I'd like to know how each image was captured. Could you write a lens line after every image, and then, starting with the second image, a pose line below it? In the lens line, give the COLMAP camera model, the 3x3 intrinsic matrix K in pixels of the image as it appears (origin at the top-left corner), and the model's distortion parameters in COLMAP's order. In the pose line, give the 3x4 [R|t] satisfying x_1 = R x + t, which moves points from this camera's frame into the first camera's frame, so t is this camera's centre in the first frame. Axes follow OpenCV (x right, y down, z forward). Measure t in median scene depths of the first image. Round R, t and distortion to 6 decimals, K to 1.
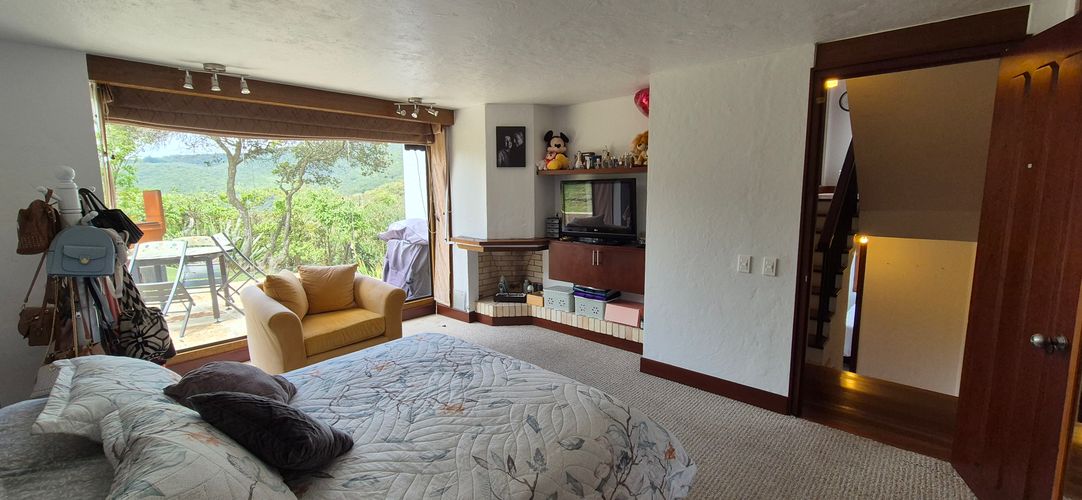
lens RADIAL K [[442.9, 0, 535.3], [0, 442.9, 243.8], [0, 0, 1]] dist [0.002148, 0.000359]
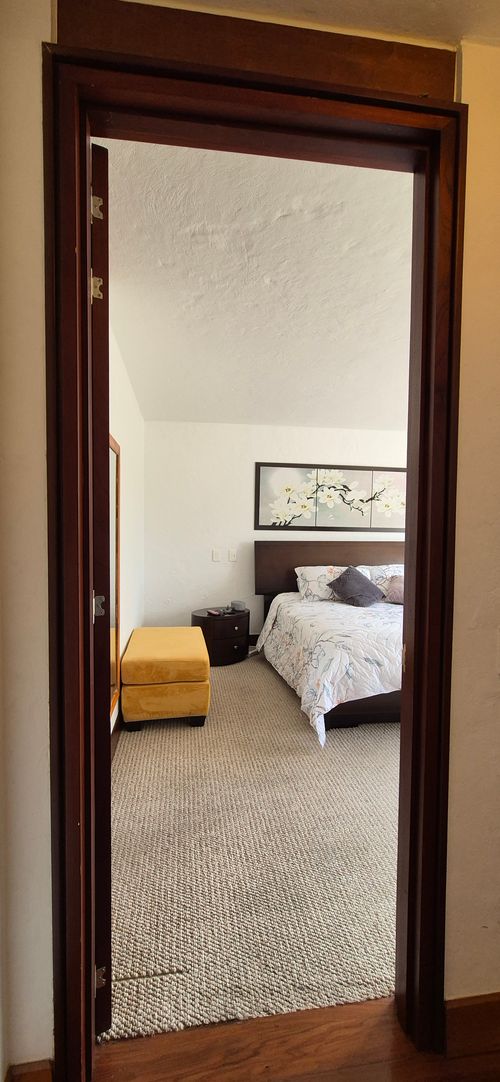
lens RADIAL K [[442.9, 0, 245.6], [0, 442.9, 547.4], [0, 0, 1]] dist [0.002148, 0.000359]
pose [[-0.638801, 0.033035, -0.768663, 1.232799], [-0.105497, 0.985880, 0.130044, -0.068386], [0.762105, 0.164164, -0.626296, 1.366336]]
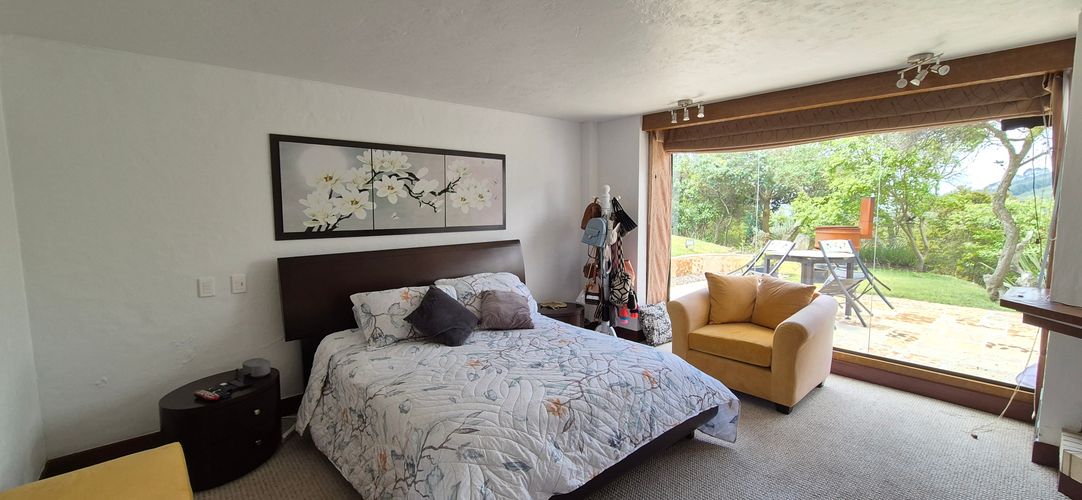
lens RADIAL K [[442.9, 0, 535.3], [0, 442.9, 243.8], [0, 0, 1]] dist [0.002148, 0.000359]
pose [[-0.121229, 0.102912, -0.987275, 0.842255], [-0.119389, 0.985879, 0.117427, -0.123154], [0.985419, 0.132106, -0.107231, 1.006633]]
